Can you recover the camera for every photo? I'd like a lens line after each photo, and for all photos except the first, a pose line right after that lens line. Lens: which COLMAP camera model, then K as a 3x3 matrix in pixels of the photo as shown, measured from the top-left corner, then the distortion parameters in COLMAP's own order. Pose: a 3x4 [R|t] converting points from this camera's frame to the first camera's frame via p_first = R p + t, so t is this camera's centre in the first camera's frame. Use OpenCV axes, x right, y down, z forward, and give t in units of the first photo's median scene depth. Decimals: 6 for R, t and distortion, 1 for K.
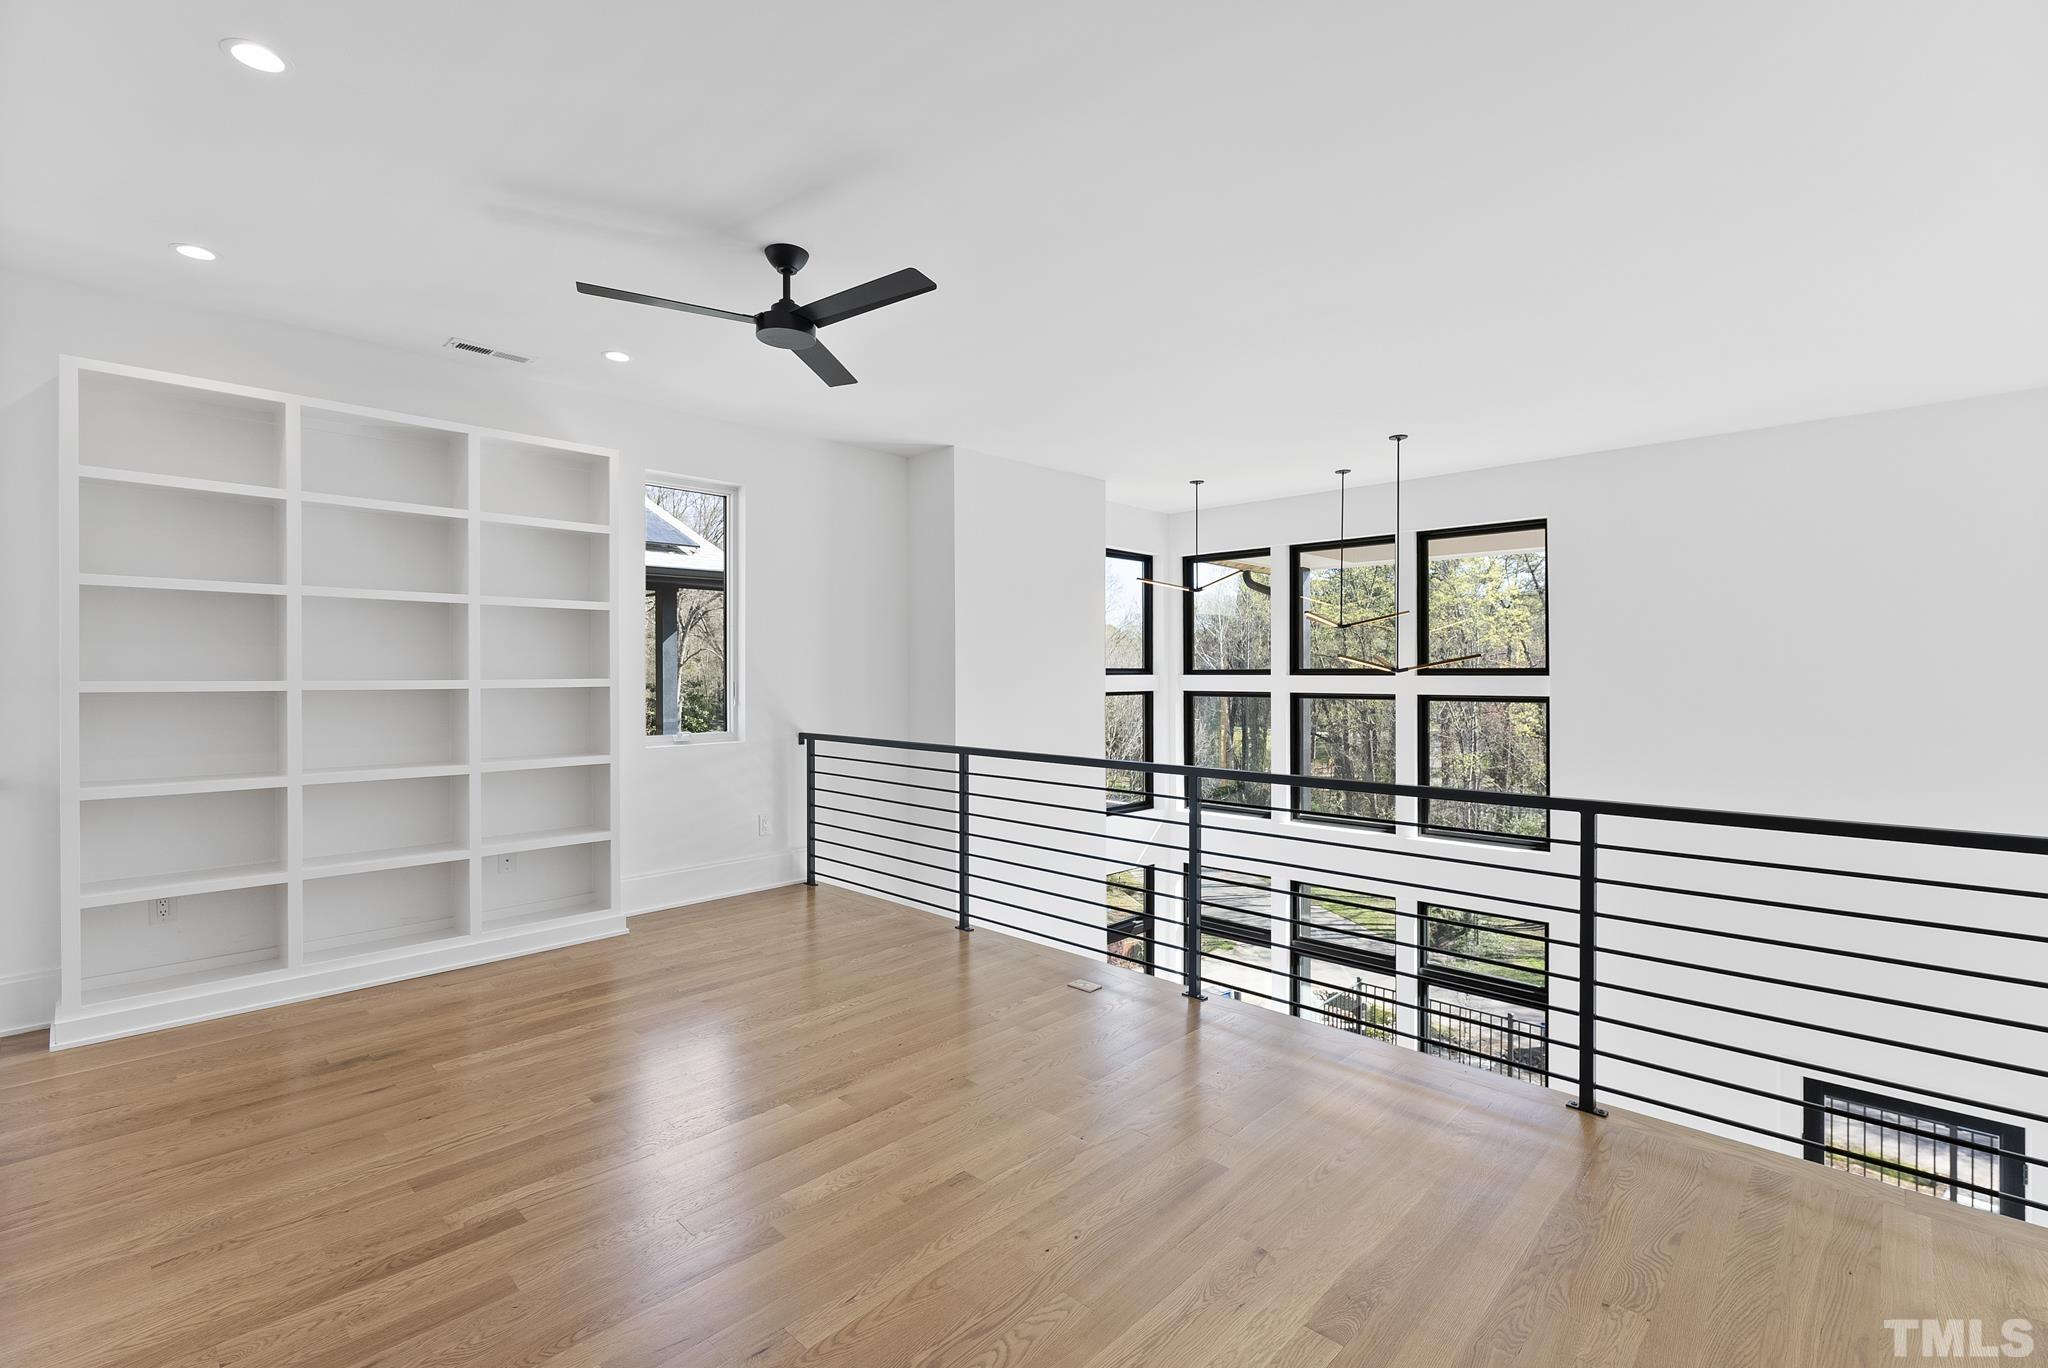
lens RADIAL K [[908.3, 0, 1030.3], [0, 908.3, 672.5], [0, 0, 1]] dist [0.000329, -0.001640]
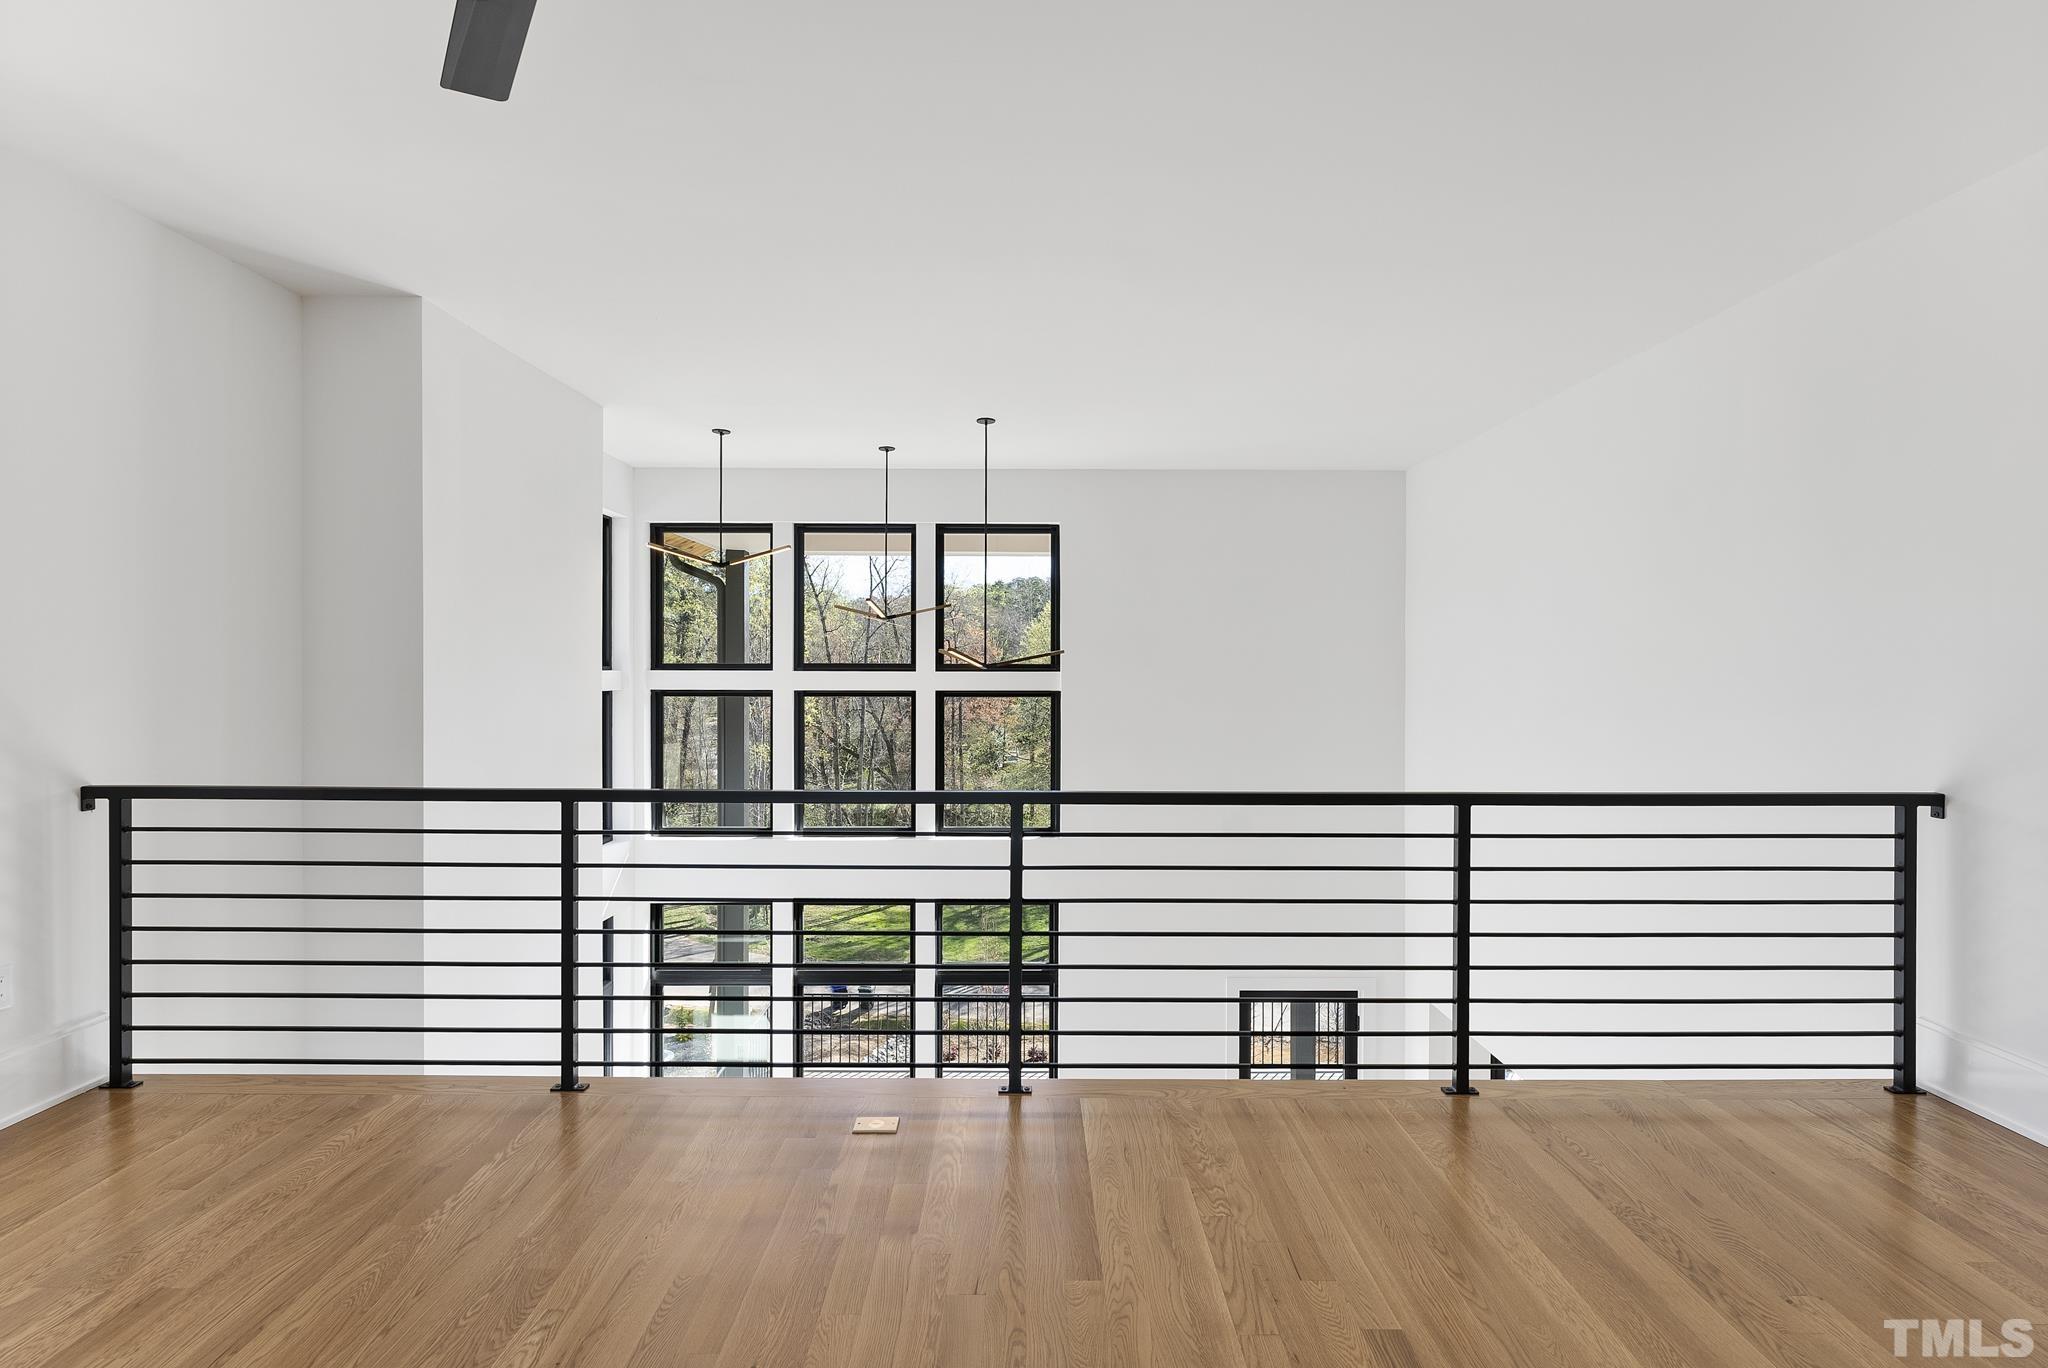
lens RADIAL K [[908.3, 0, 1022.8], [0, 908.3, 669.3], [0, 0, 1]] dist [0.000329, -0.001640]
pose [[0.720434, 0.002426, 0.693519, -0.214997], [-0.004193, 0.999991, 0.000858, -0.000080], [-0.693511, -0.003527, 0.720437, 0.273656]]
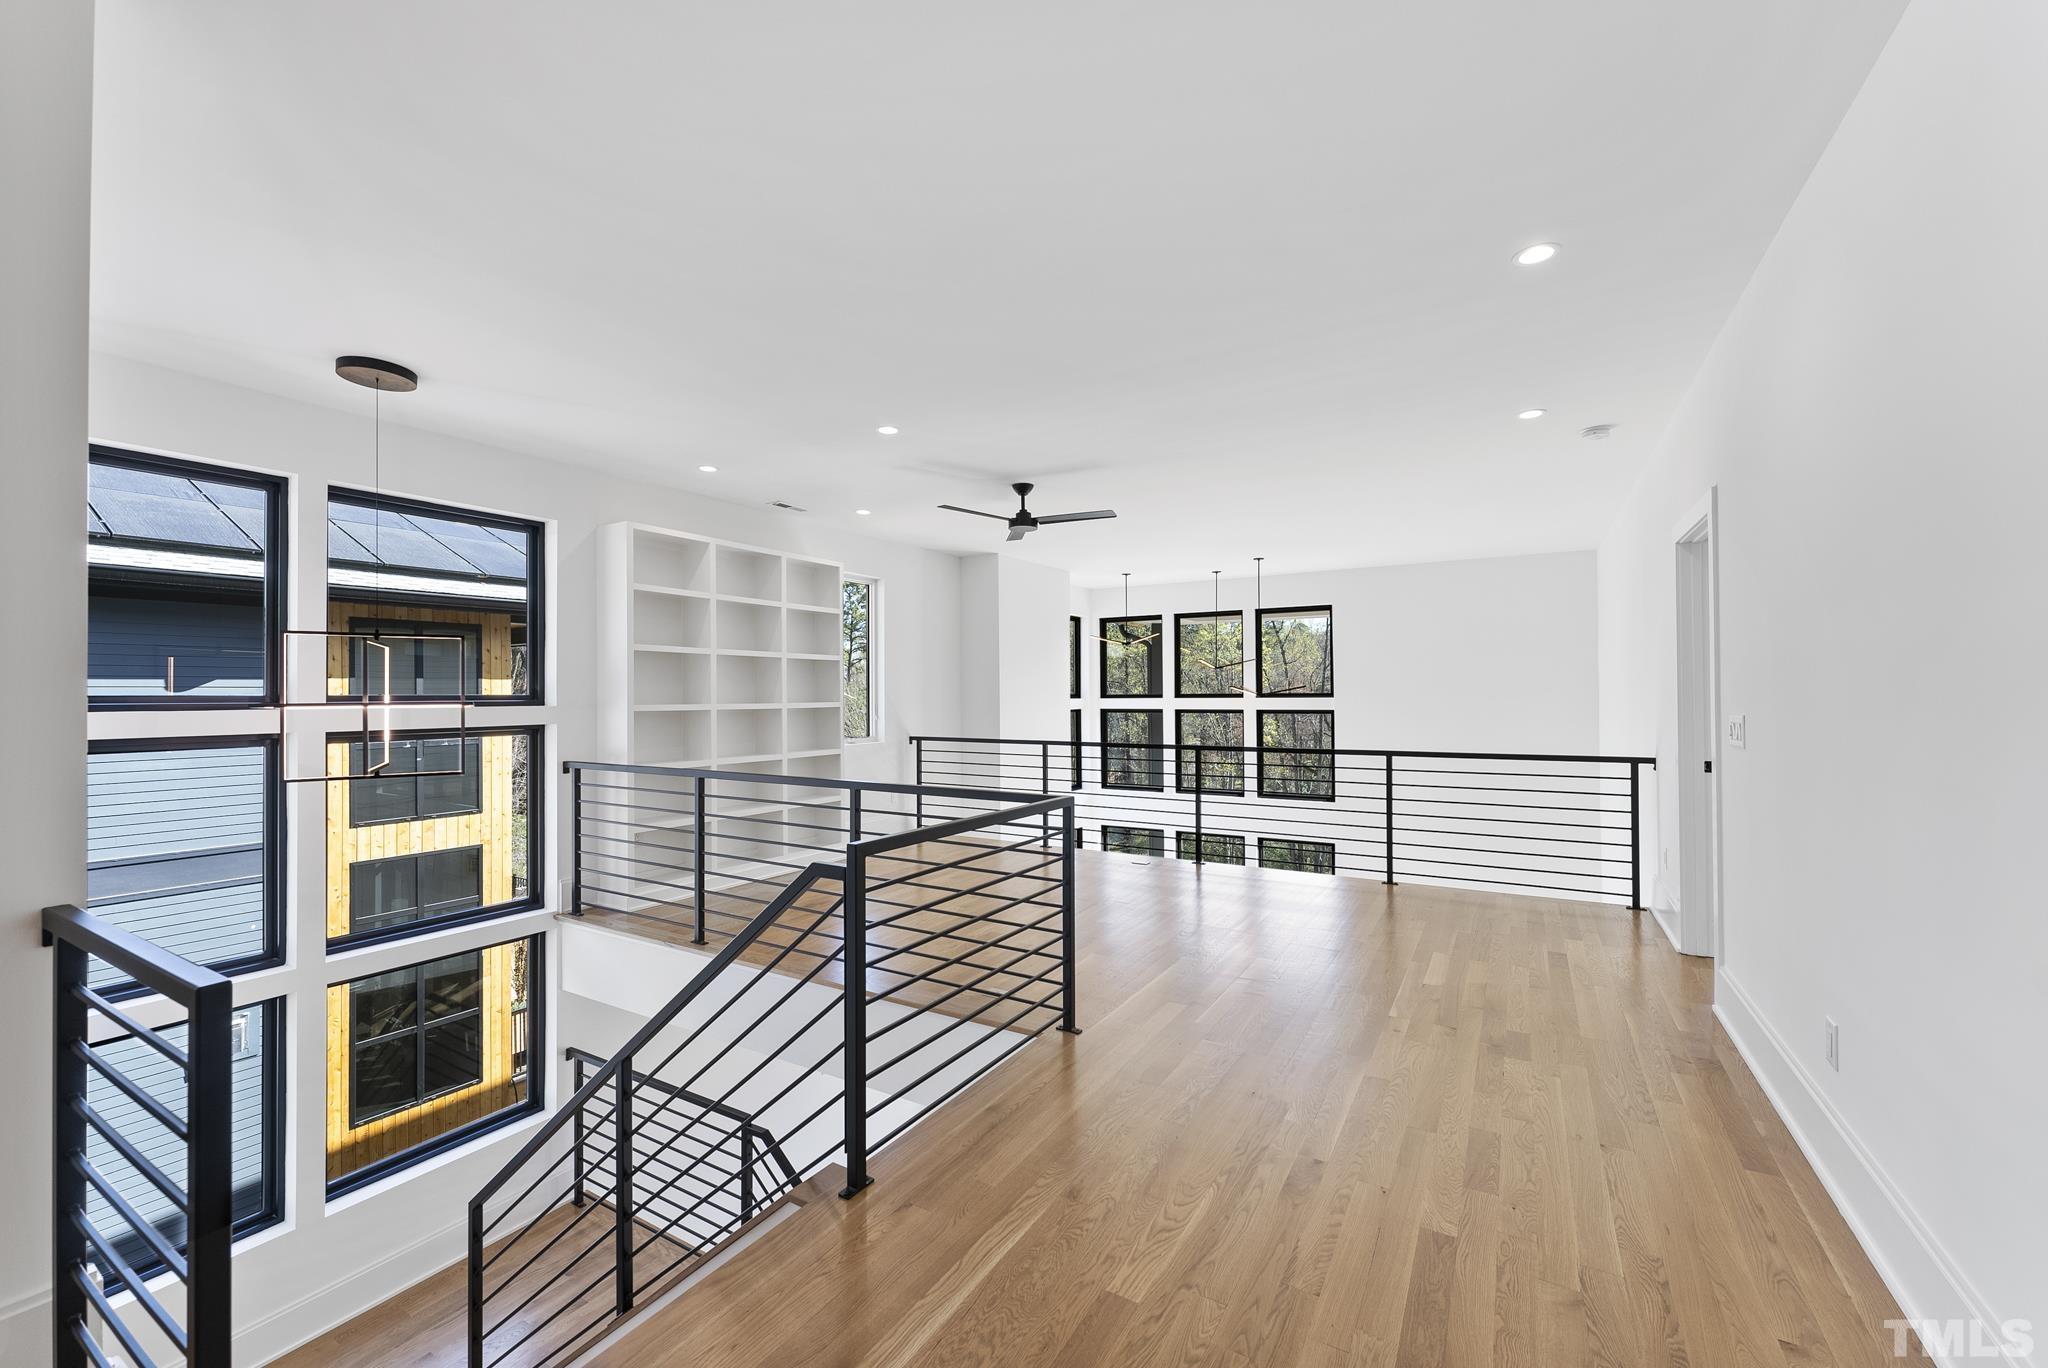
lens RADIAL K [[816.4, 0, 1015.3], [0, 816.4, 691.5], [0, 0, 1]] dist [0.000803, 0.000871]
pose [[0.978079, -0.003313, 0.208209, -0.347898], [0.004626, 0.999972, -0.005817, -0.001542], [-0.208184, 0.006652, 0.978067, -0.389708]]
